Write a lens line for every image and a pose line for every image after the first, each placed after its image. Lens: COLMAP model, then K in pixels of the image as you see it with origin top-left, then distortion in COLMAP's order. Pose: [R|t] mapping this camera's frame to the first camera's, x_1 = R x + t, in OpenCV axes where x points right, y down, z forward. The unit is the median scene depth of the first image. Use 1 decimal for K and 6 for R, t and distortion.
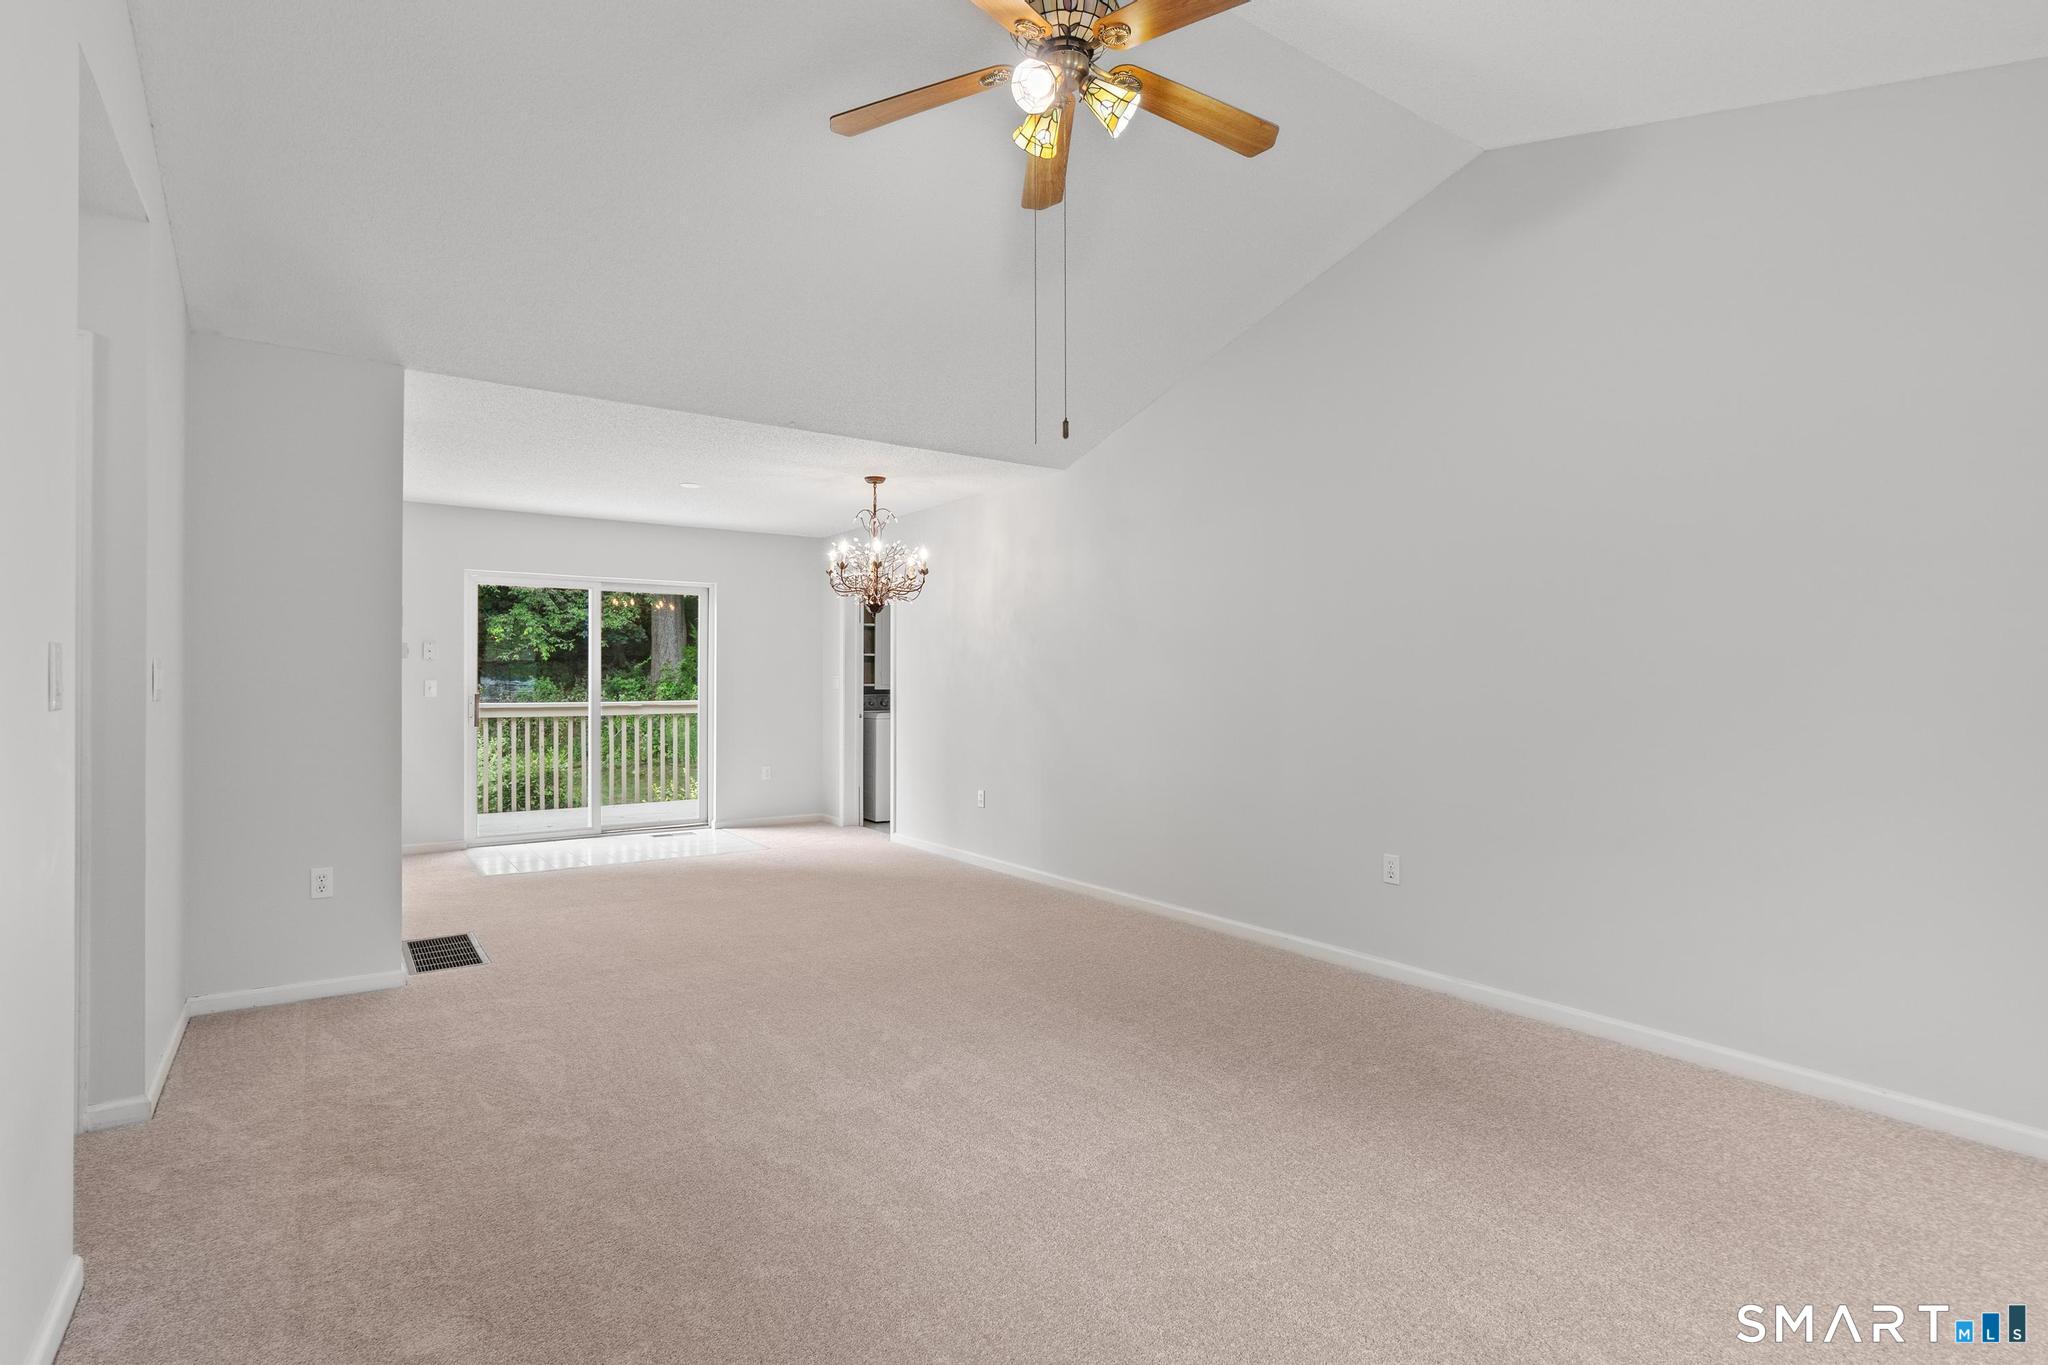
lens RADIAL K [[1022.7, 0, 1012.8], [0, 1022.7, 681.7], [0, 0, 1]] dist [-0.005932, 0.001460]
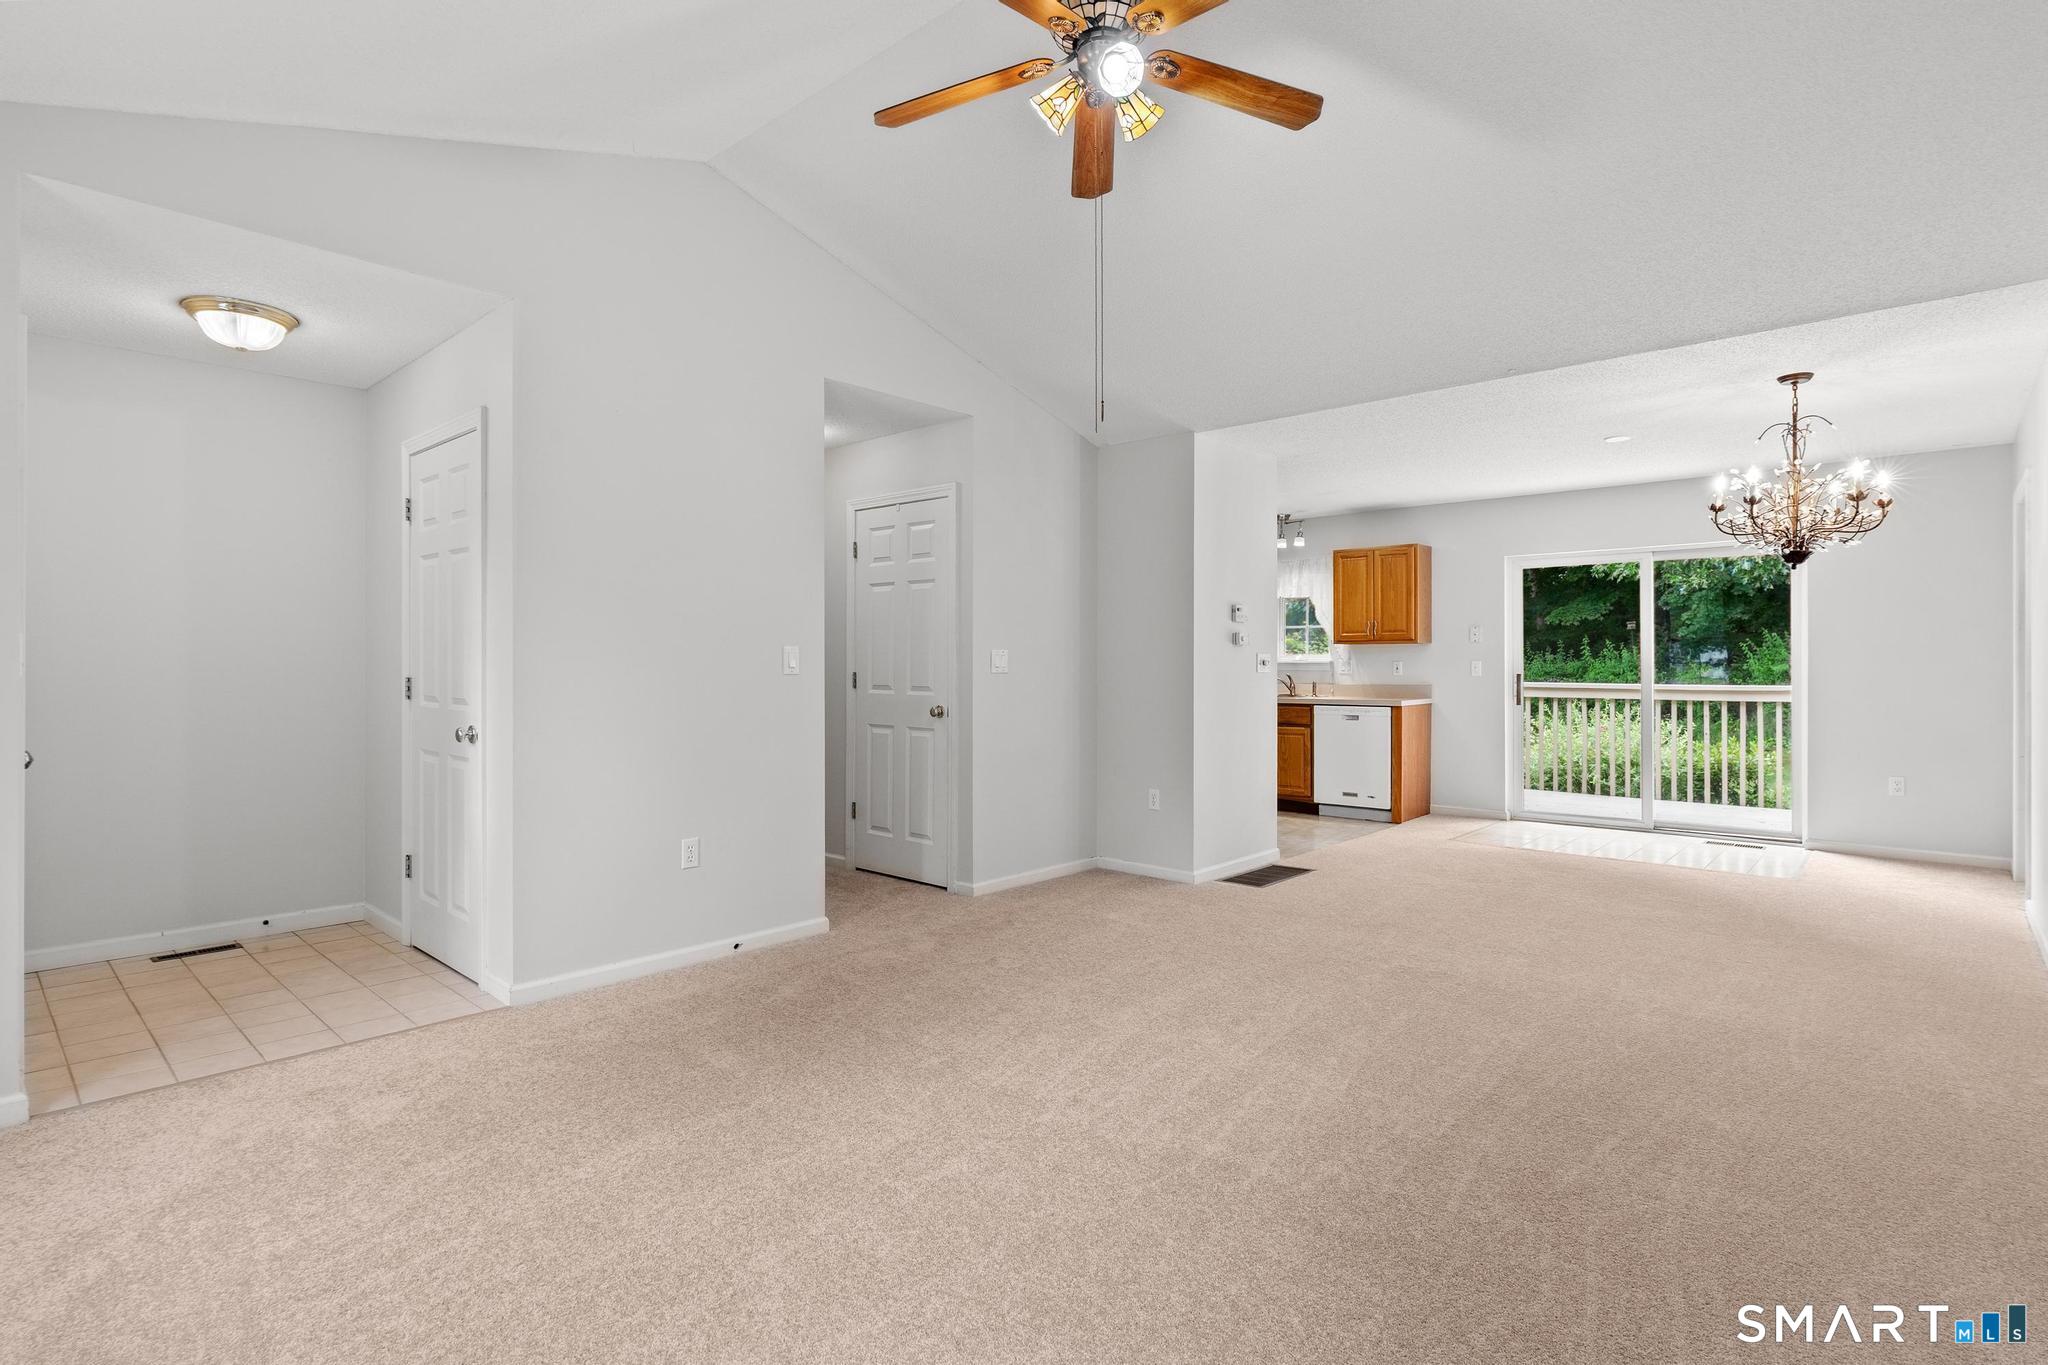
lens RADIAL K [[1026.5, 0, 996.6], [0, 1026.5, 664.7], [0, 0, 1]] dist [-0.002751, 0.000269]
pose [[0.194512, -0.001668, -0.980899, 0.394943], [0.002794, 0.999995, -0.001147, 0.002260], [0.980896, -0.002518, 0.194516, 0.265038]]
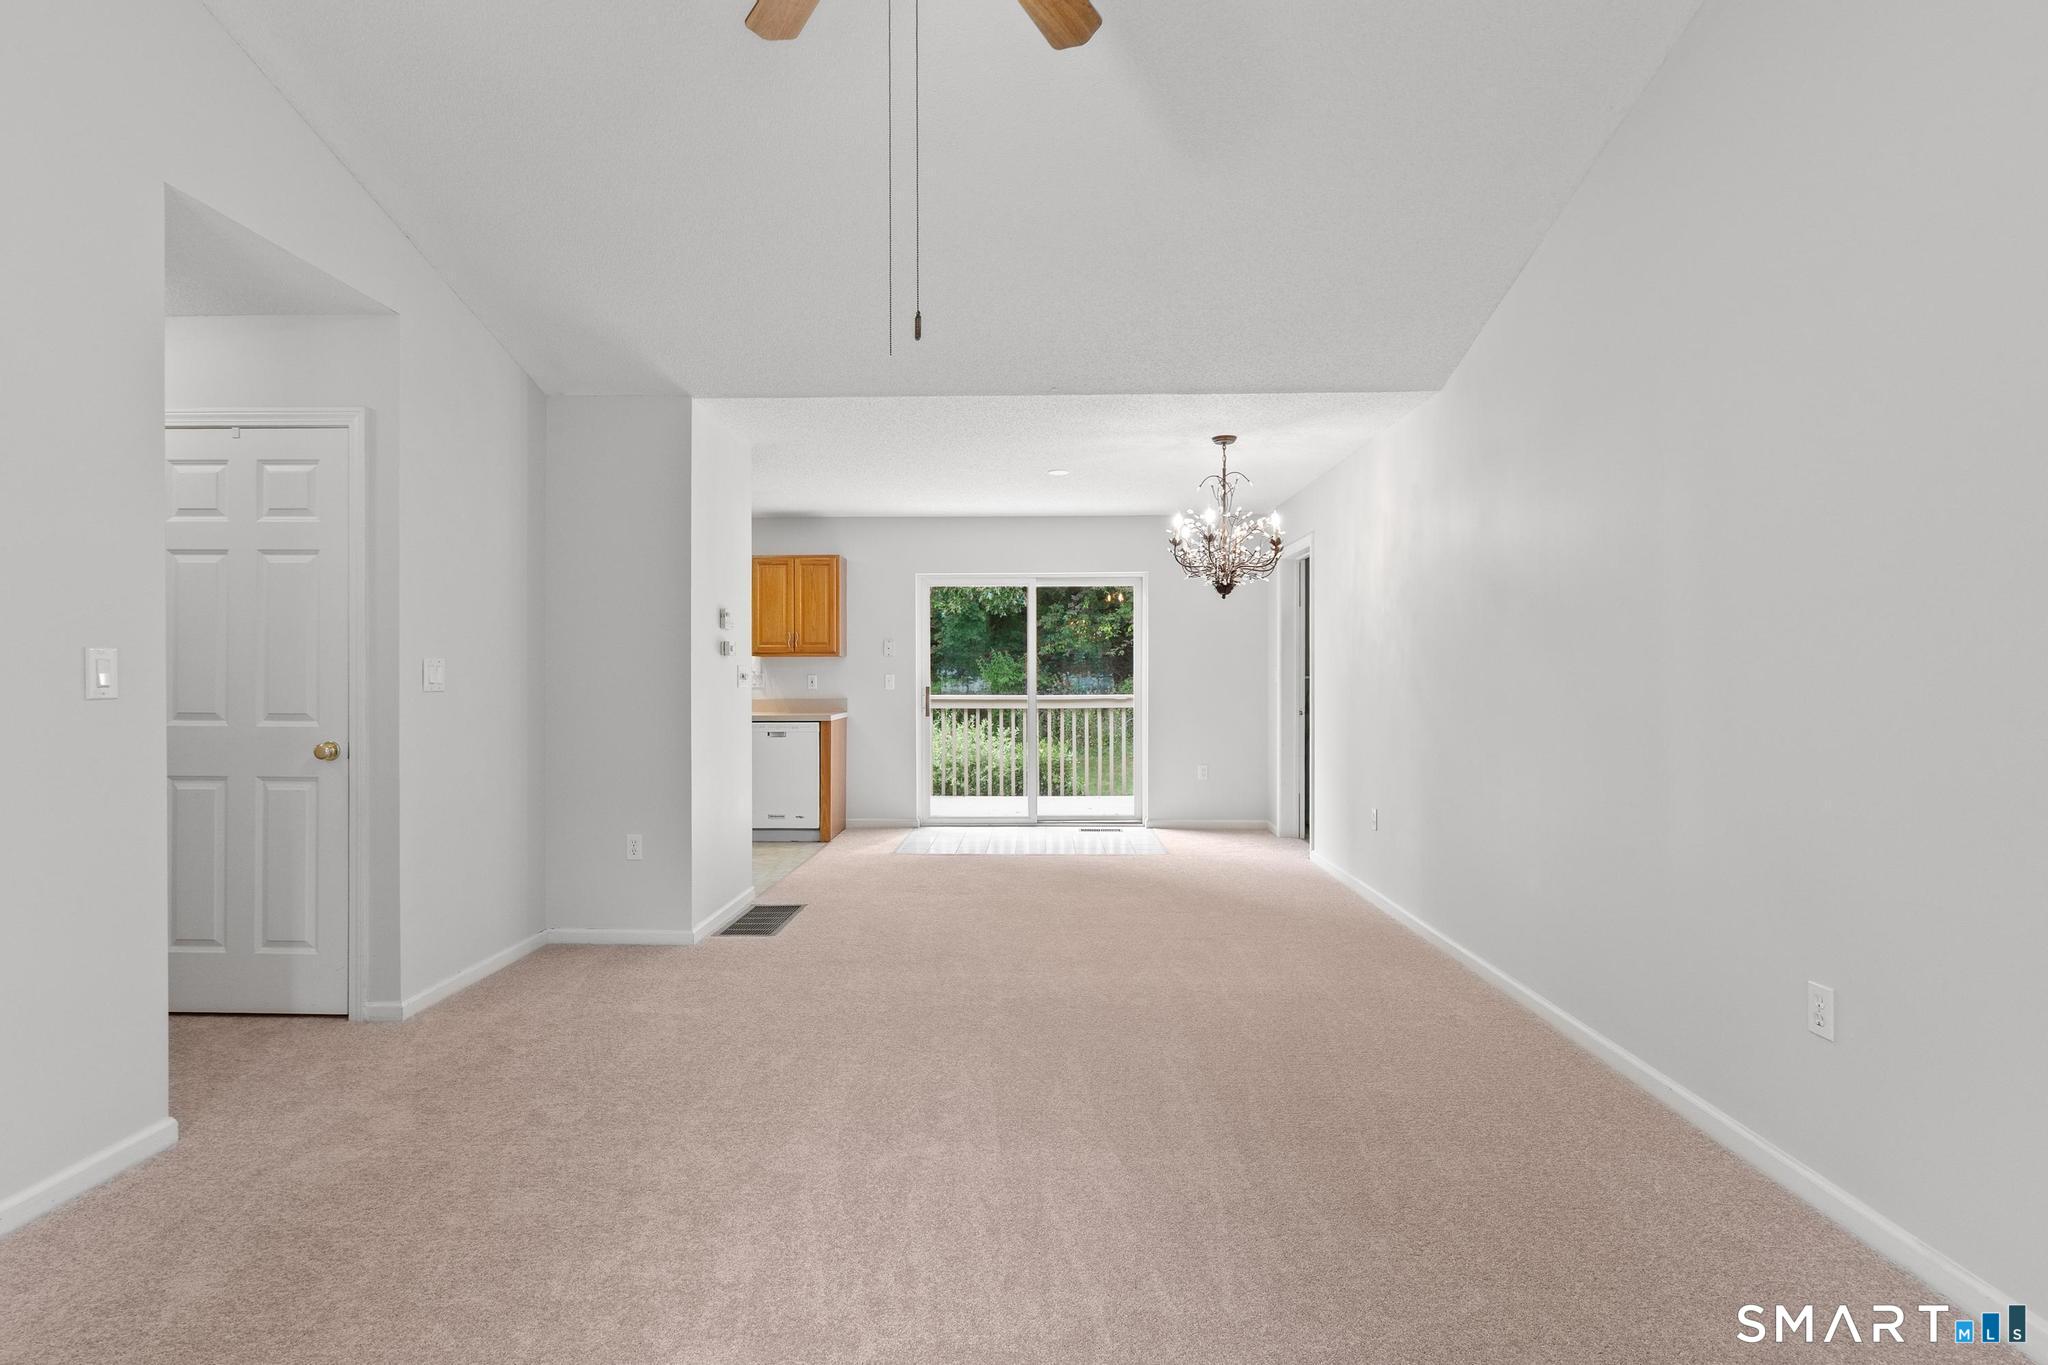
lens RADIAL K [[1022.7, 0, 1012.8], [0, 1022.7, 681.7], [0, 0, 1]] dist [-0.005932, 0.001460]
pose [[0.797863, 0.000124, -0.602838, 0.207237], [0.004087, 0.999976, 0.005615, 0.000702], [0.602824, -0.006944, 0.797844, 0.174669]]
